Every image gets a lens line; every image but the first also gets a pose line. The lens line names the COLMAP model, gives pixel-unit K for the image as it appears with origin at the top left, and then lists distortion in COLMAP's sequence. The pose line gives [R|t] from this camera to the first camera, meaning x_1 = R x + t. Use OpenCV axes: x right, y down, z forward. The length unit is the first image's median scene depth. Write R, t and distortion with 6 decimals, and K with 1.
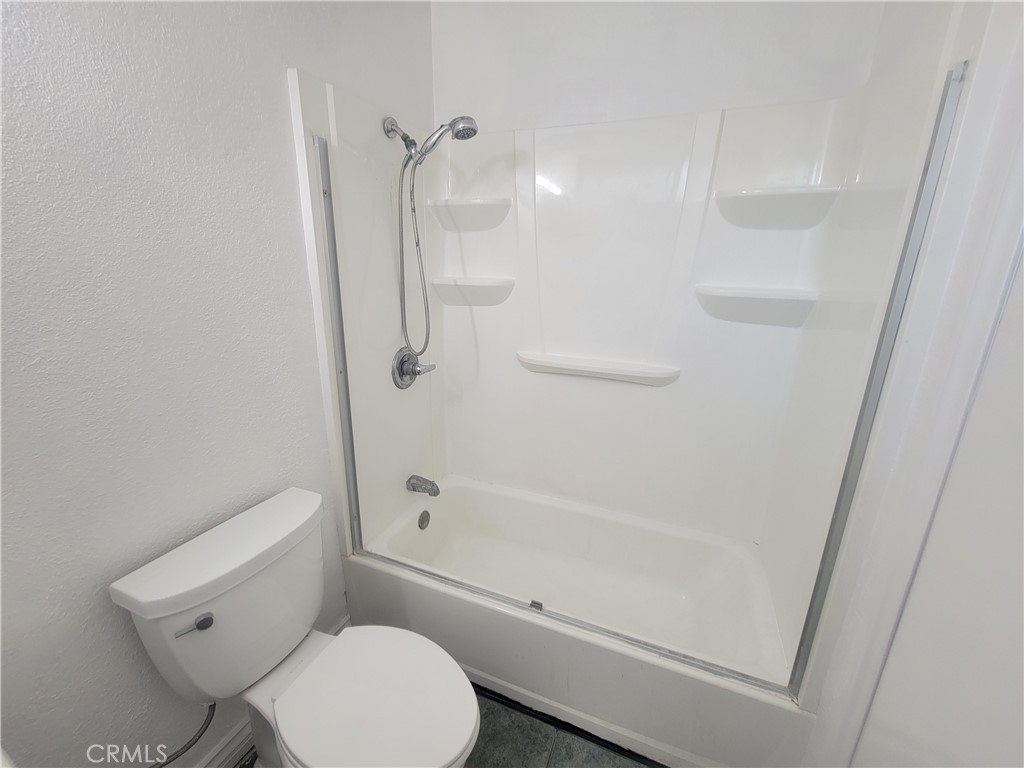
lens RADIAL K [[423.7, 0, 512.4], [0, 423.7, 381.0], [0, 0, 1]] dist [-0.001631, -0.000138]
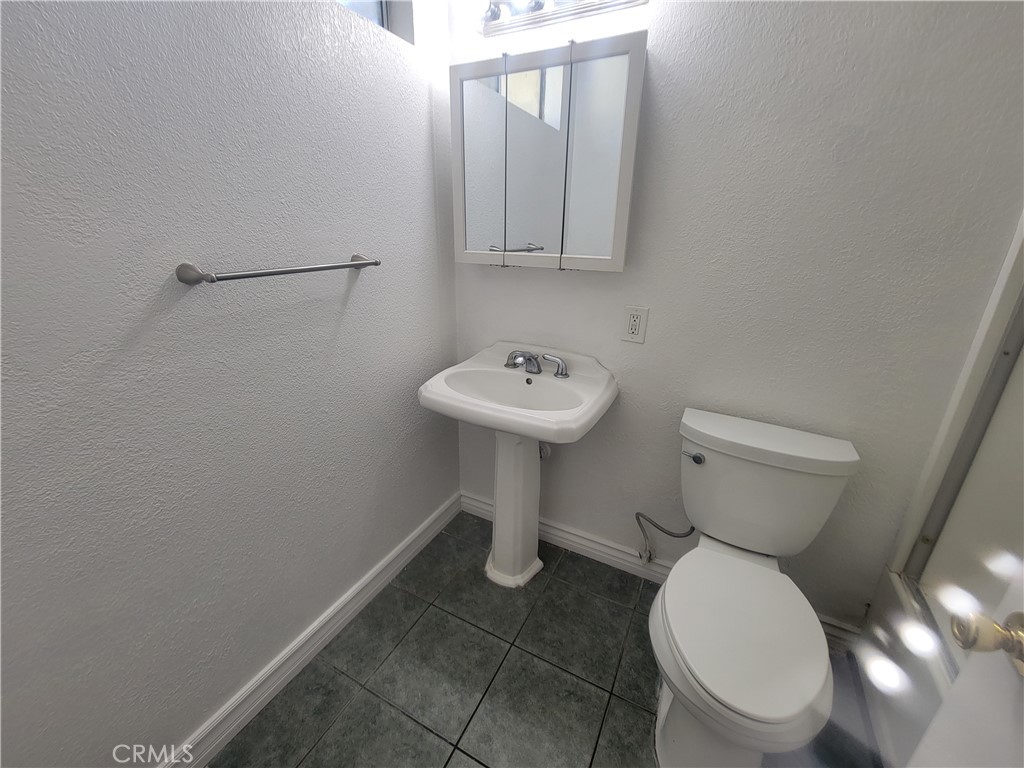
lens RADIAL K [[423.7, 0, 512.4], [0, 423.7, 381.0], [0, 0, 1]] dist [-0.001631, -0.000138]
pose [[-0.097959, 0.309229, -0.945929, 0.310003], [-0.293677, 0.899190, 0.324363, 0.034046], [0.950872, 0.309572, 0.002730, 0.173714]]
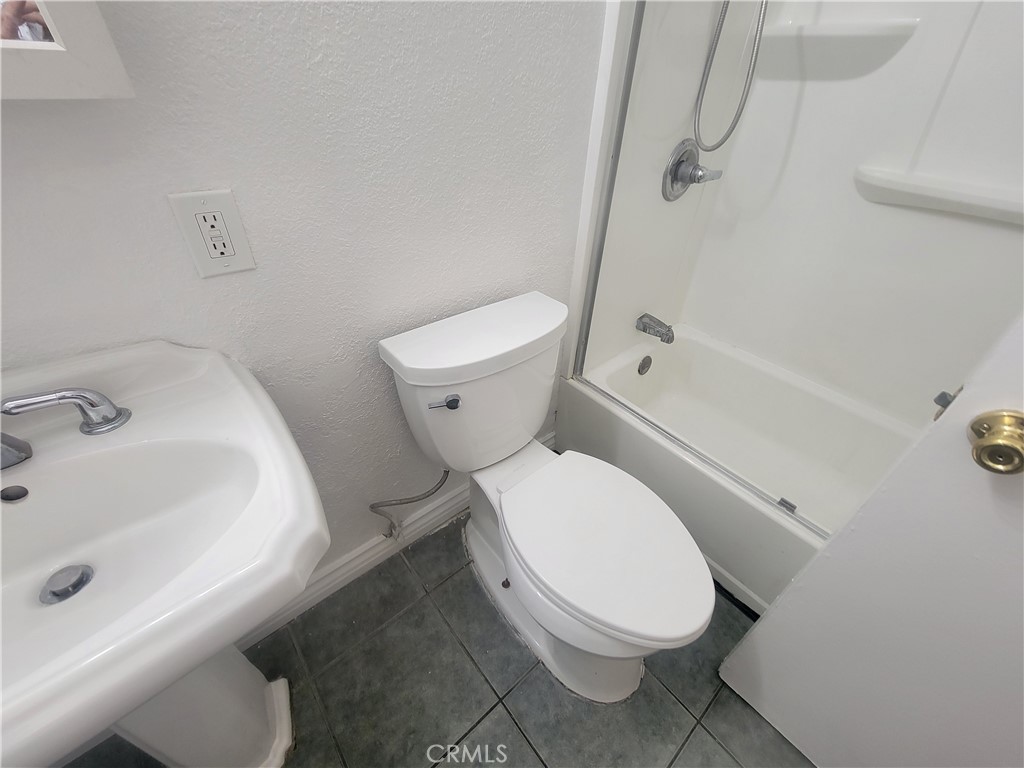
lens RADIAL K [[423.7, 0, 512.4], [0, 423.7, 381.0], [0, 0, 1]] dist [-0.001631, -0.000138]
pose [[0.881713, 0.290362, -0.371849, -0.141133], [-0.141528, 0.914661, 0.378635, 0.074683], [0.450057, -0.281221, 0.847563, 0.136319]]
